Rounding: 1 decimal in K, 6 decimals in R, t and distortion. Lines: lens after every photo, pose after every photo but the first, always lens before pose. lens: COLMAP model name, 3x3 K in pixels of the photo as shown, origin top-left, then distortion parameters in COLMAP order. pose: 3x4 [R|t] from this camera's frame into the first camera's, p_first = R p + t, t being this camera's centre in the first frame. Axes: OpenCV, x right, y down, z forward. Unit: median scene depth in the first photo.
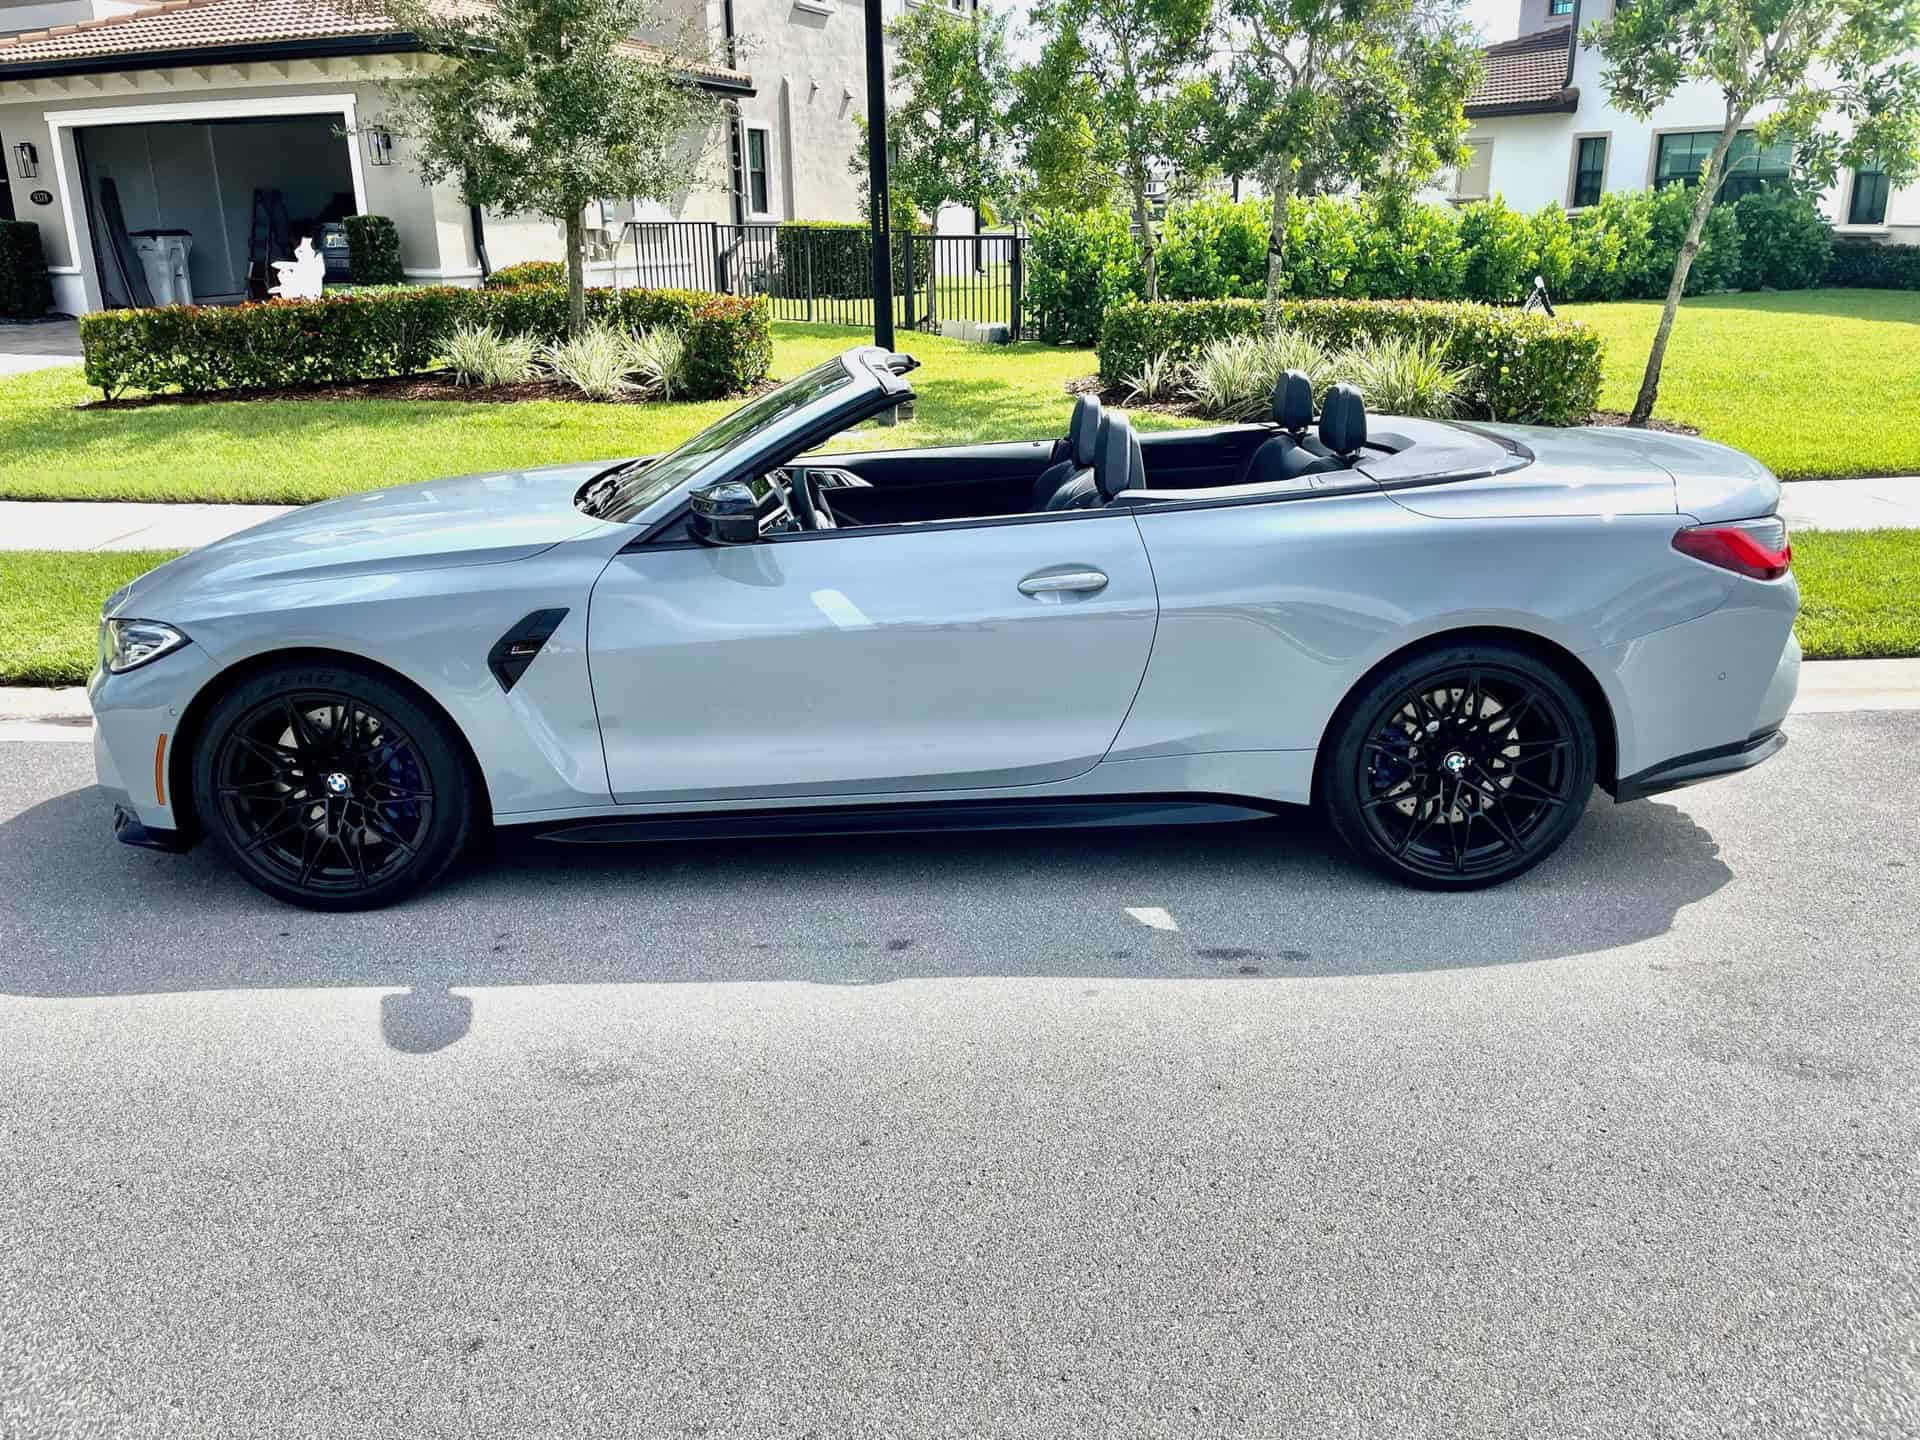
lens RADIAL K [[1531.6, 0, 960.0], [0, 1531.6, 720.0], [0, 0, 1]] dist [0.085500, -0.142643]
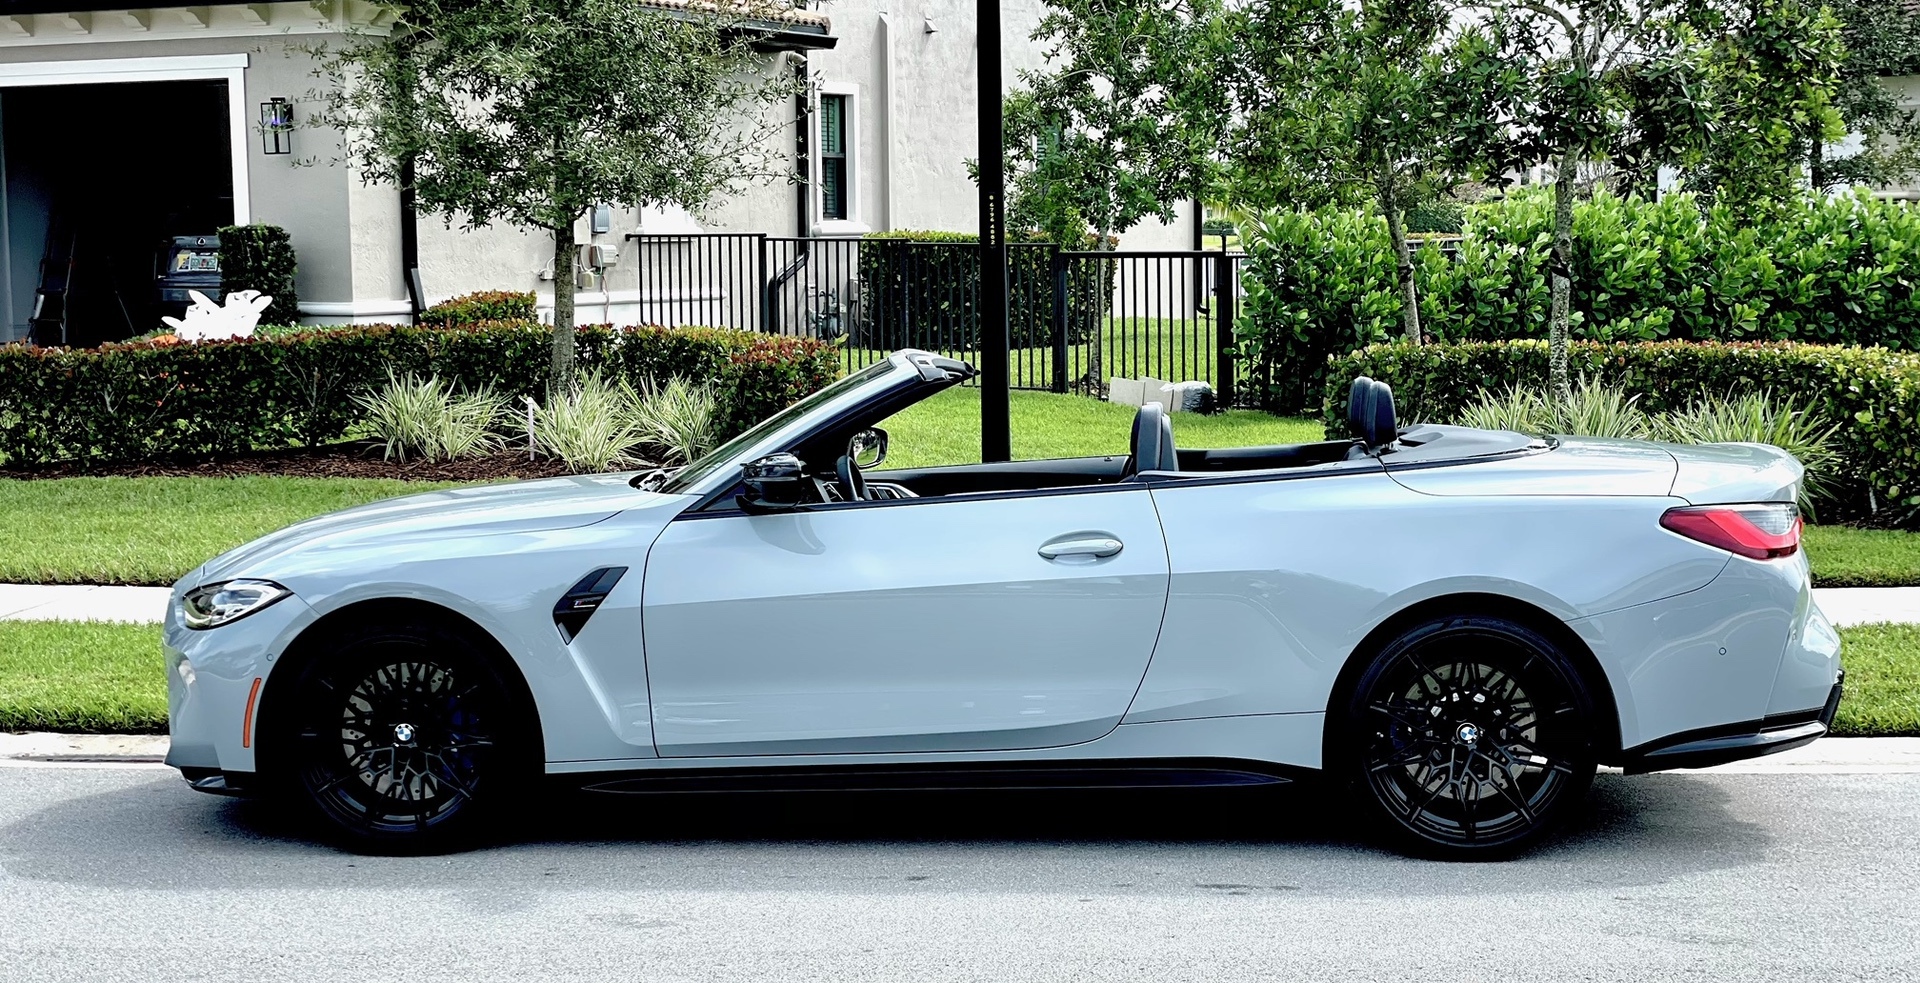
lens RADIAL K [[2813.2, 0, 960.0], [0, 2813.2, 491.5], [0, 0, 1]] dist [0.113232, -0.015443]
pose [[0.996820, 0.006663, -0.079410, 0.028532], [-0.023875, 0.975693, -0.217837, 0.062011], [0.076028, 0.219040, 0.972749, -0.191695]]
